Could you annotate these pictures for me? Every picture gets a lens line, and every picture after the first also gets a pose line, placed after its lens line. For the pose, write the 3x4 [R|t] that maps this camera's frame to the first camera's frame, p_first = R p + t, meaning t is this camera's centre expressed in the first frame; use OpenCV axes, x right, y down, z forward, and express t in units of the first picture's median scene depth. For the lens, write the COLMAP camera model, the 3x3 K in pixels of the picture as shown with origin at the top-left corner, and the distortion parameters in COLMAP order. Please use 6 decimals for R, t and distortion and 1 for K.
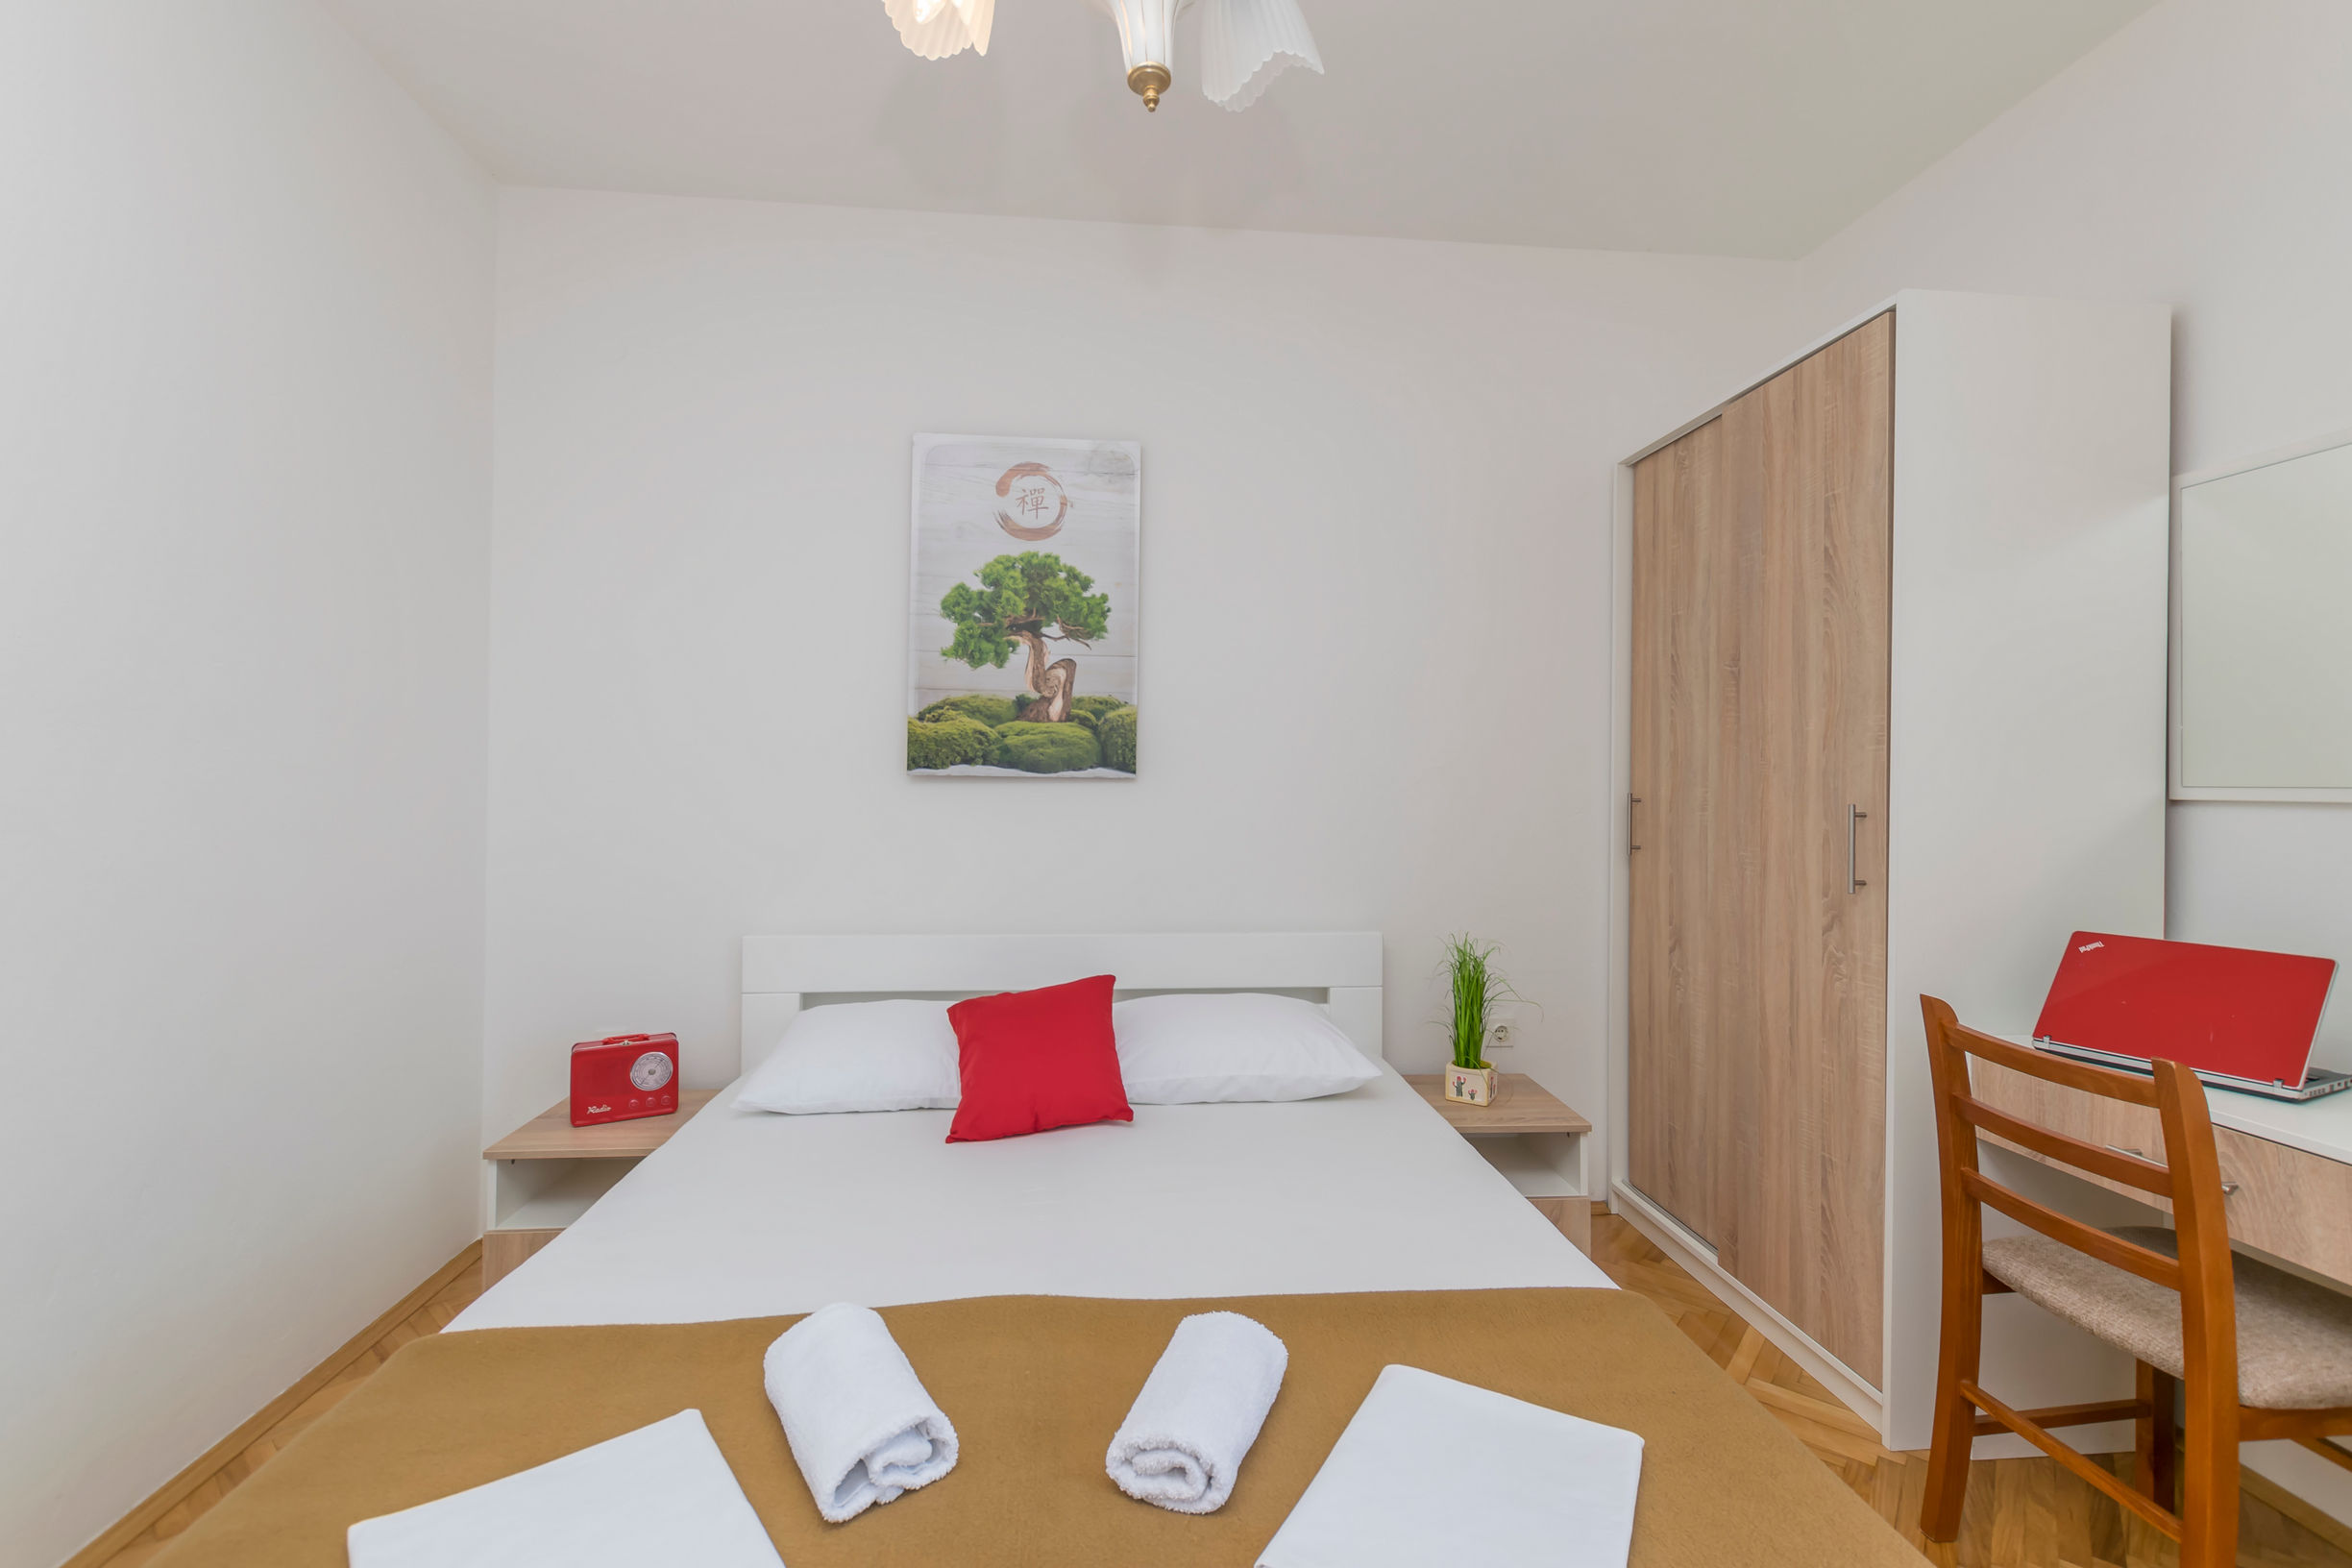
lens RADIAL K [[1036.7, 0, 1179.9], [0, 1036.7, 787.1], [0, 0, 1]] dist [0.000569, -0.002110]
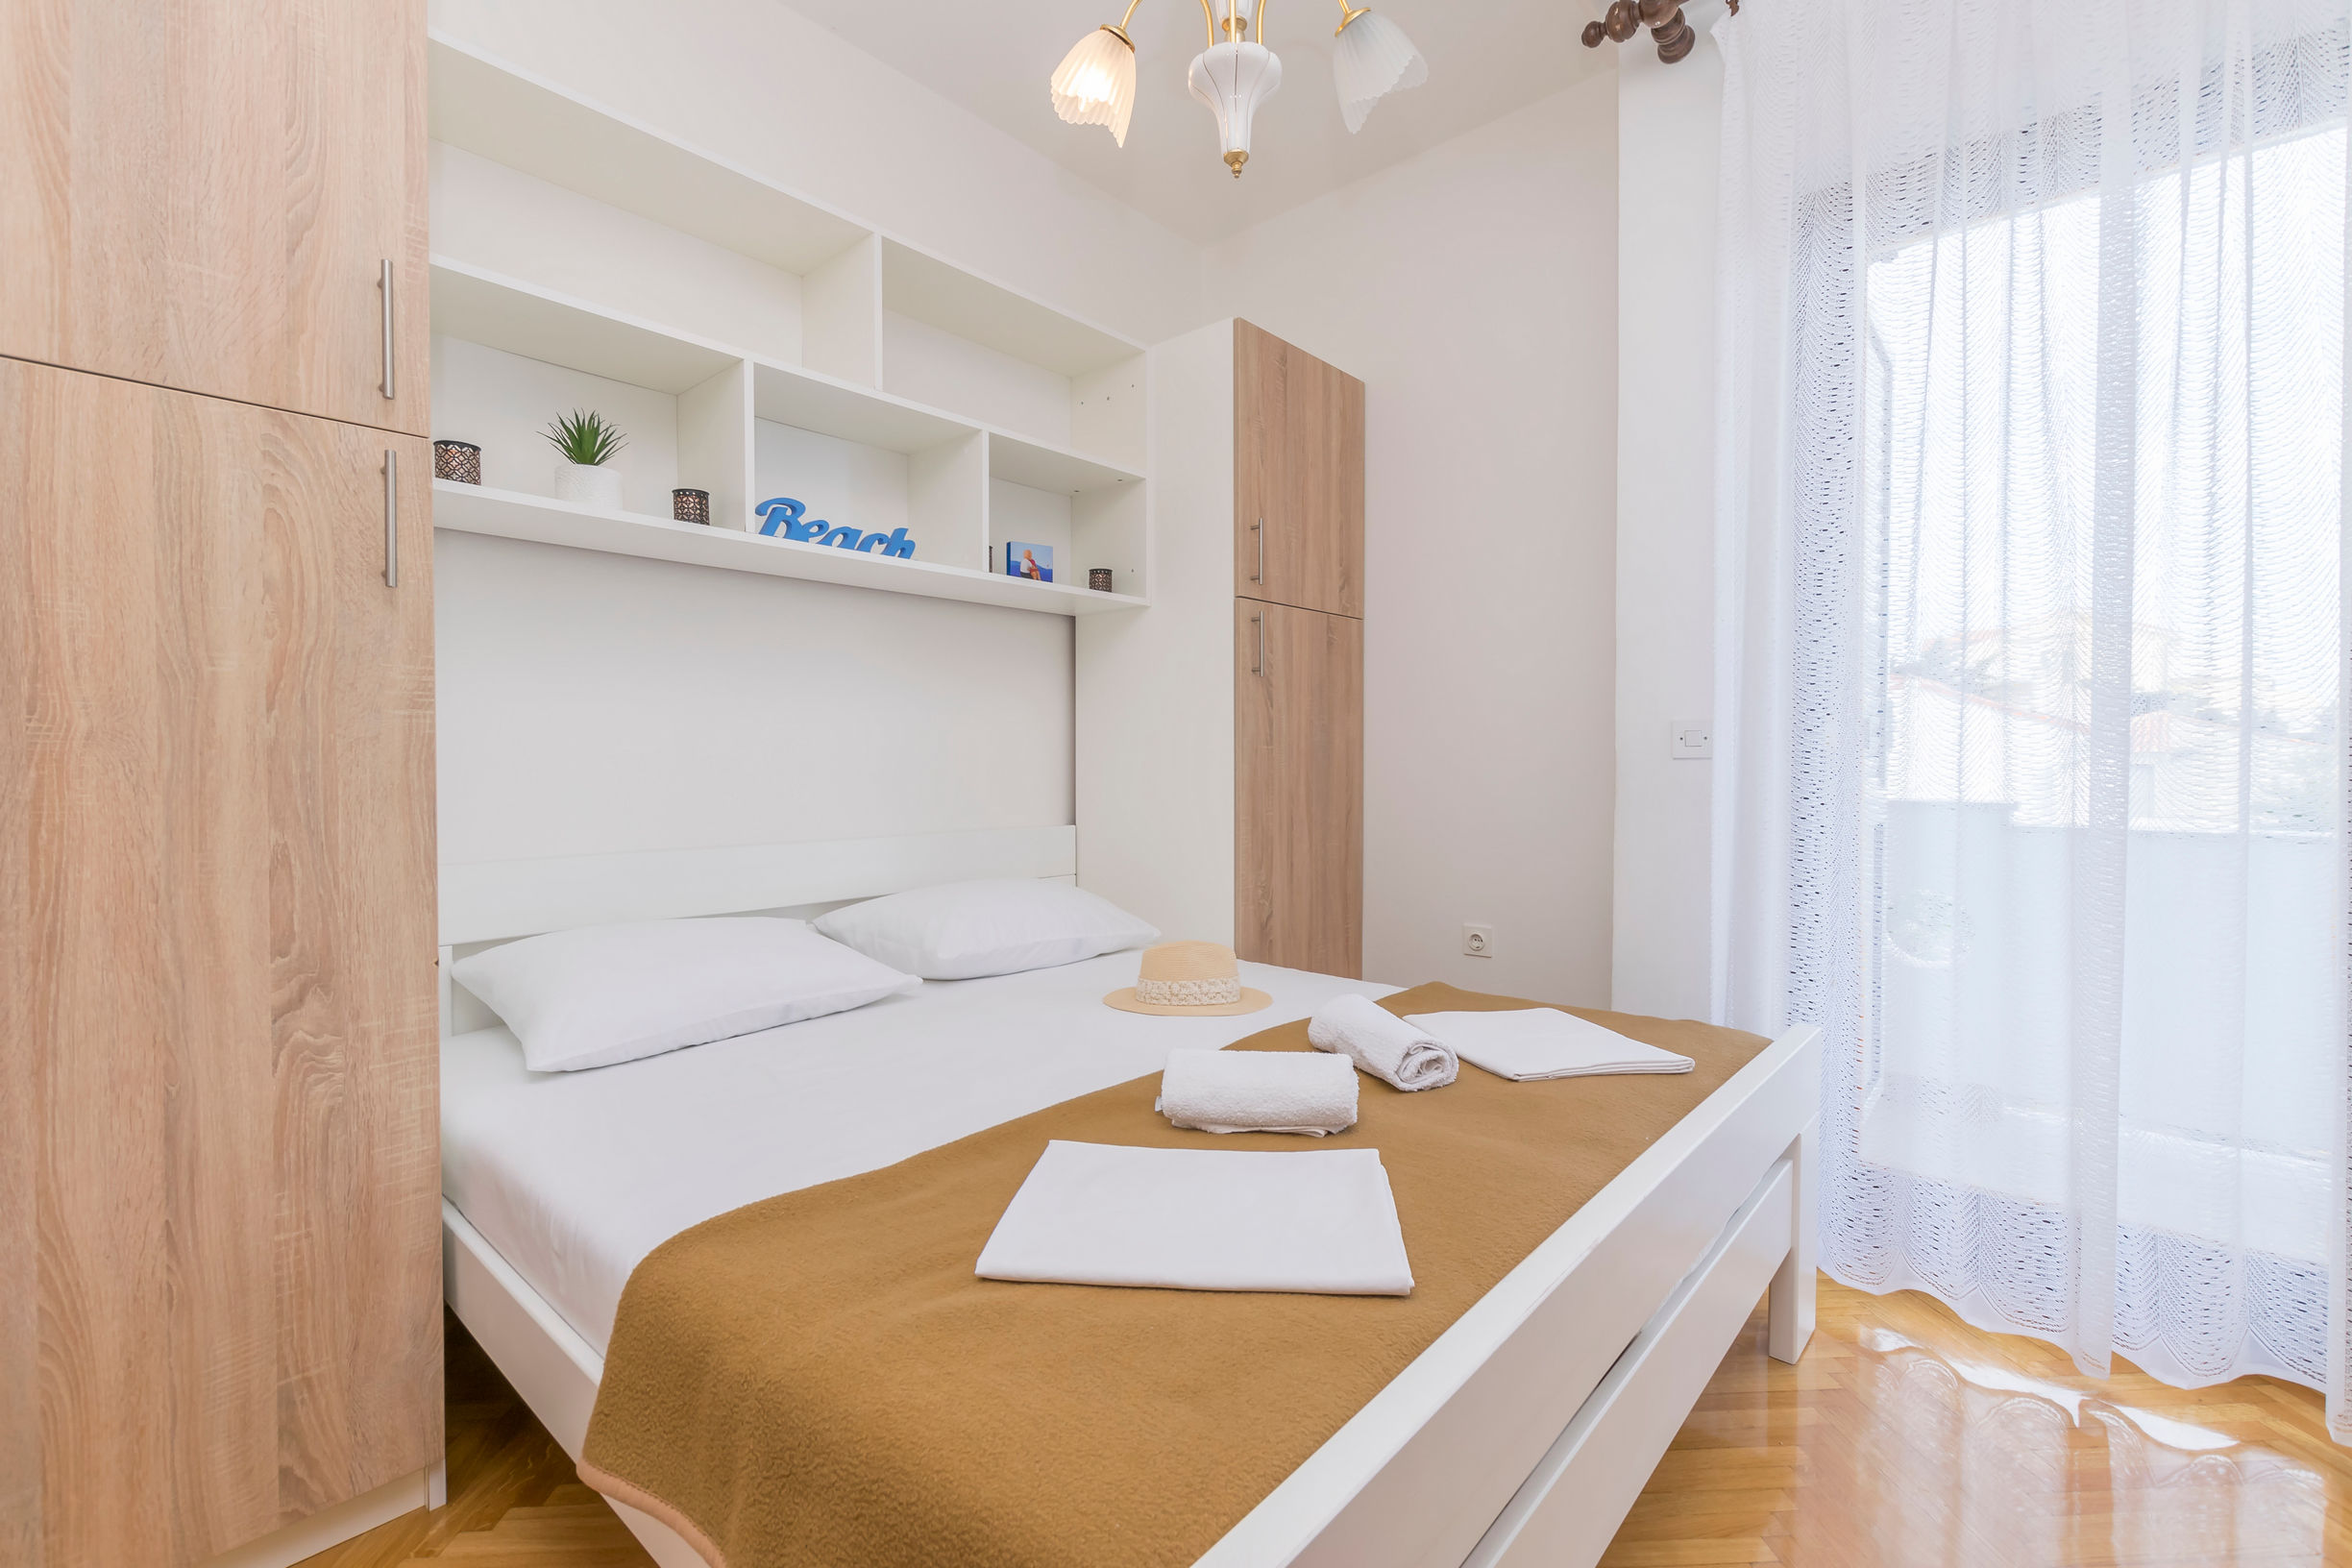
lens RADIAL K [[1036.7, 0, 1182.2], [0, 1036.7, 758.7], [0, 0, 1]] dist [0.000569, -0.002110]
pose [[-0.696463, -0.018018, 0.717367, -0.135055], [-0.006665, 0.999804, 0.018642, -0.018378], [-0.717562, 0.008202, -0.696446, 0.849155]]
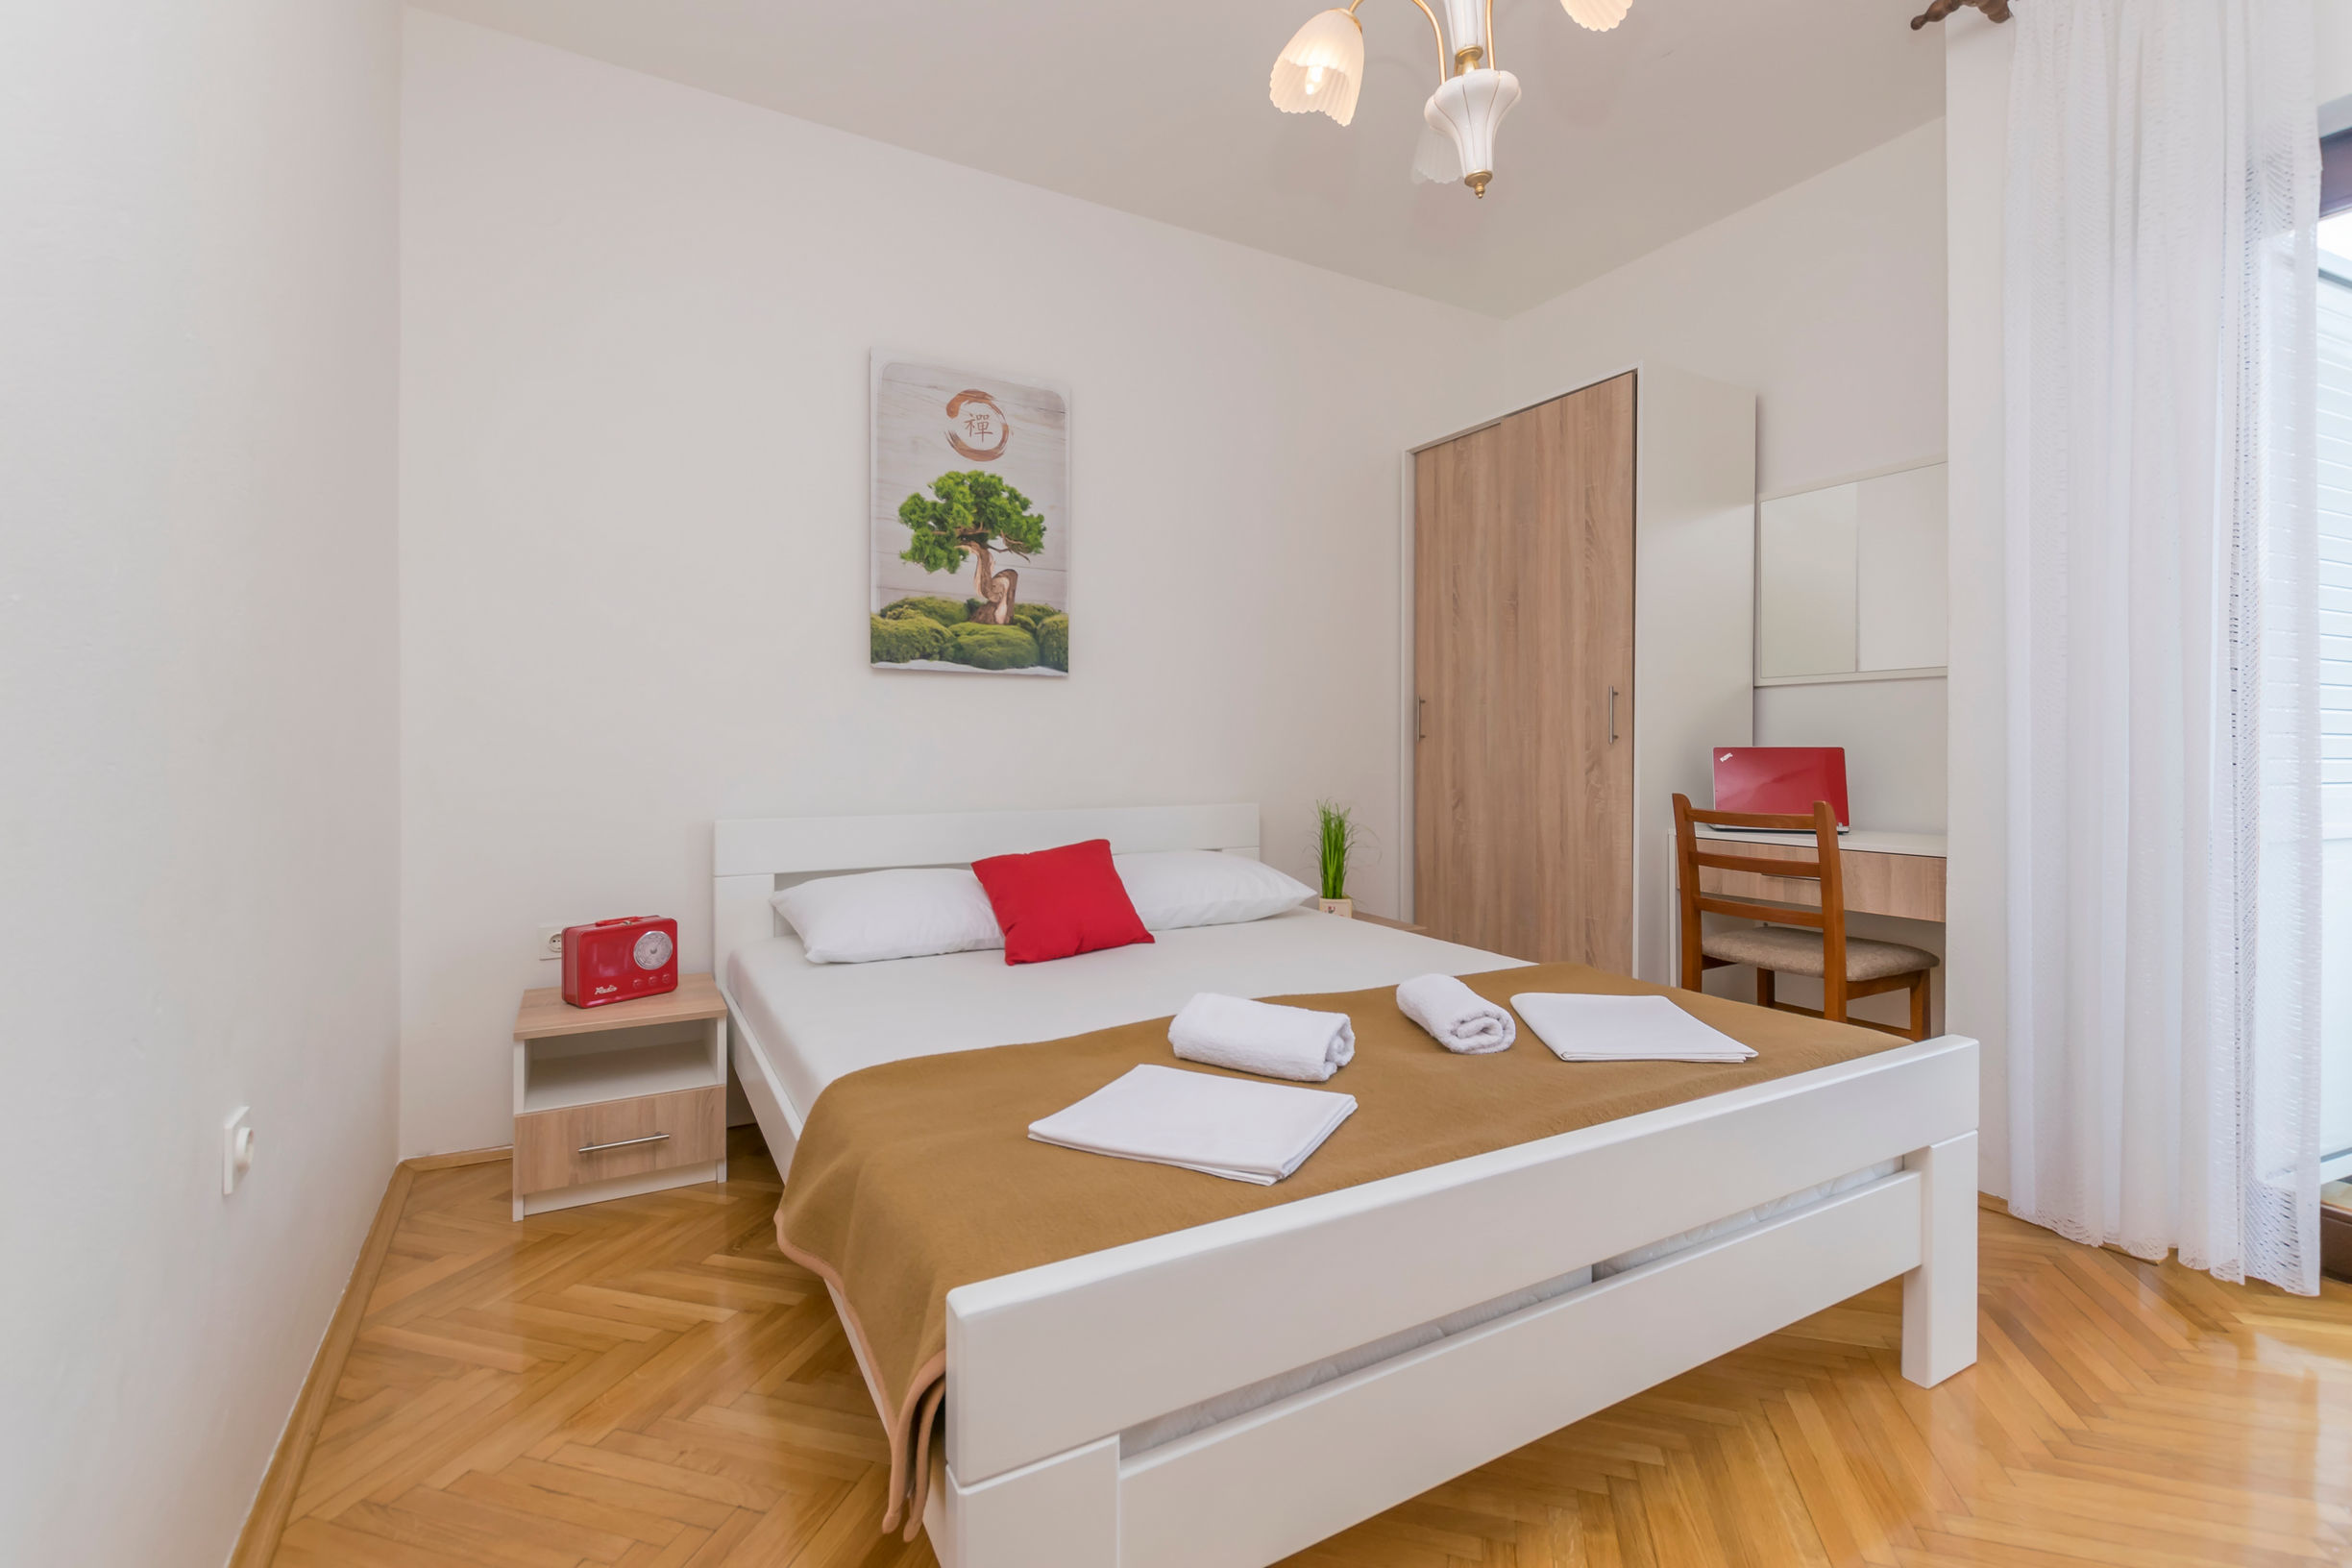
lens RADIAL K [[1036.7, 0, 1185.5], [0, 1036.7, 764.8], [0, 0, 1]] dist [0.000569, -0.002110]
pose [[0.911476, -0.011813, 0.411183, -0.445935], [0.007865, 0.999905, 0.011291, 0.086587], [-0.411278, -0.007058, 0.911483, -0.122277]]
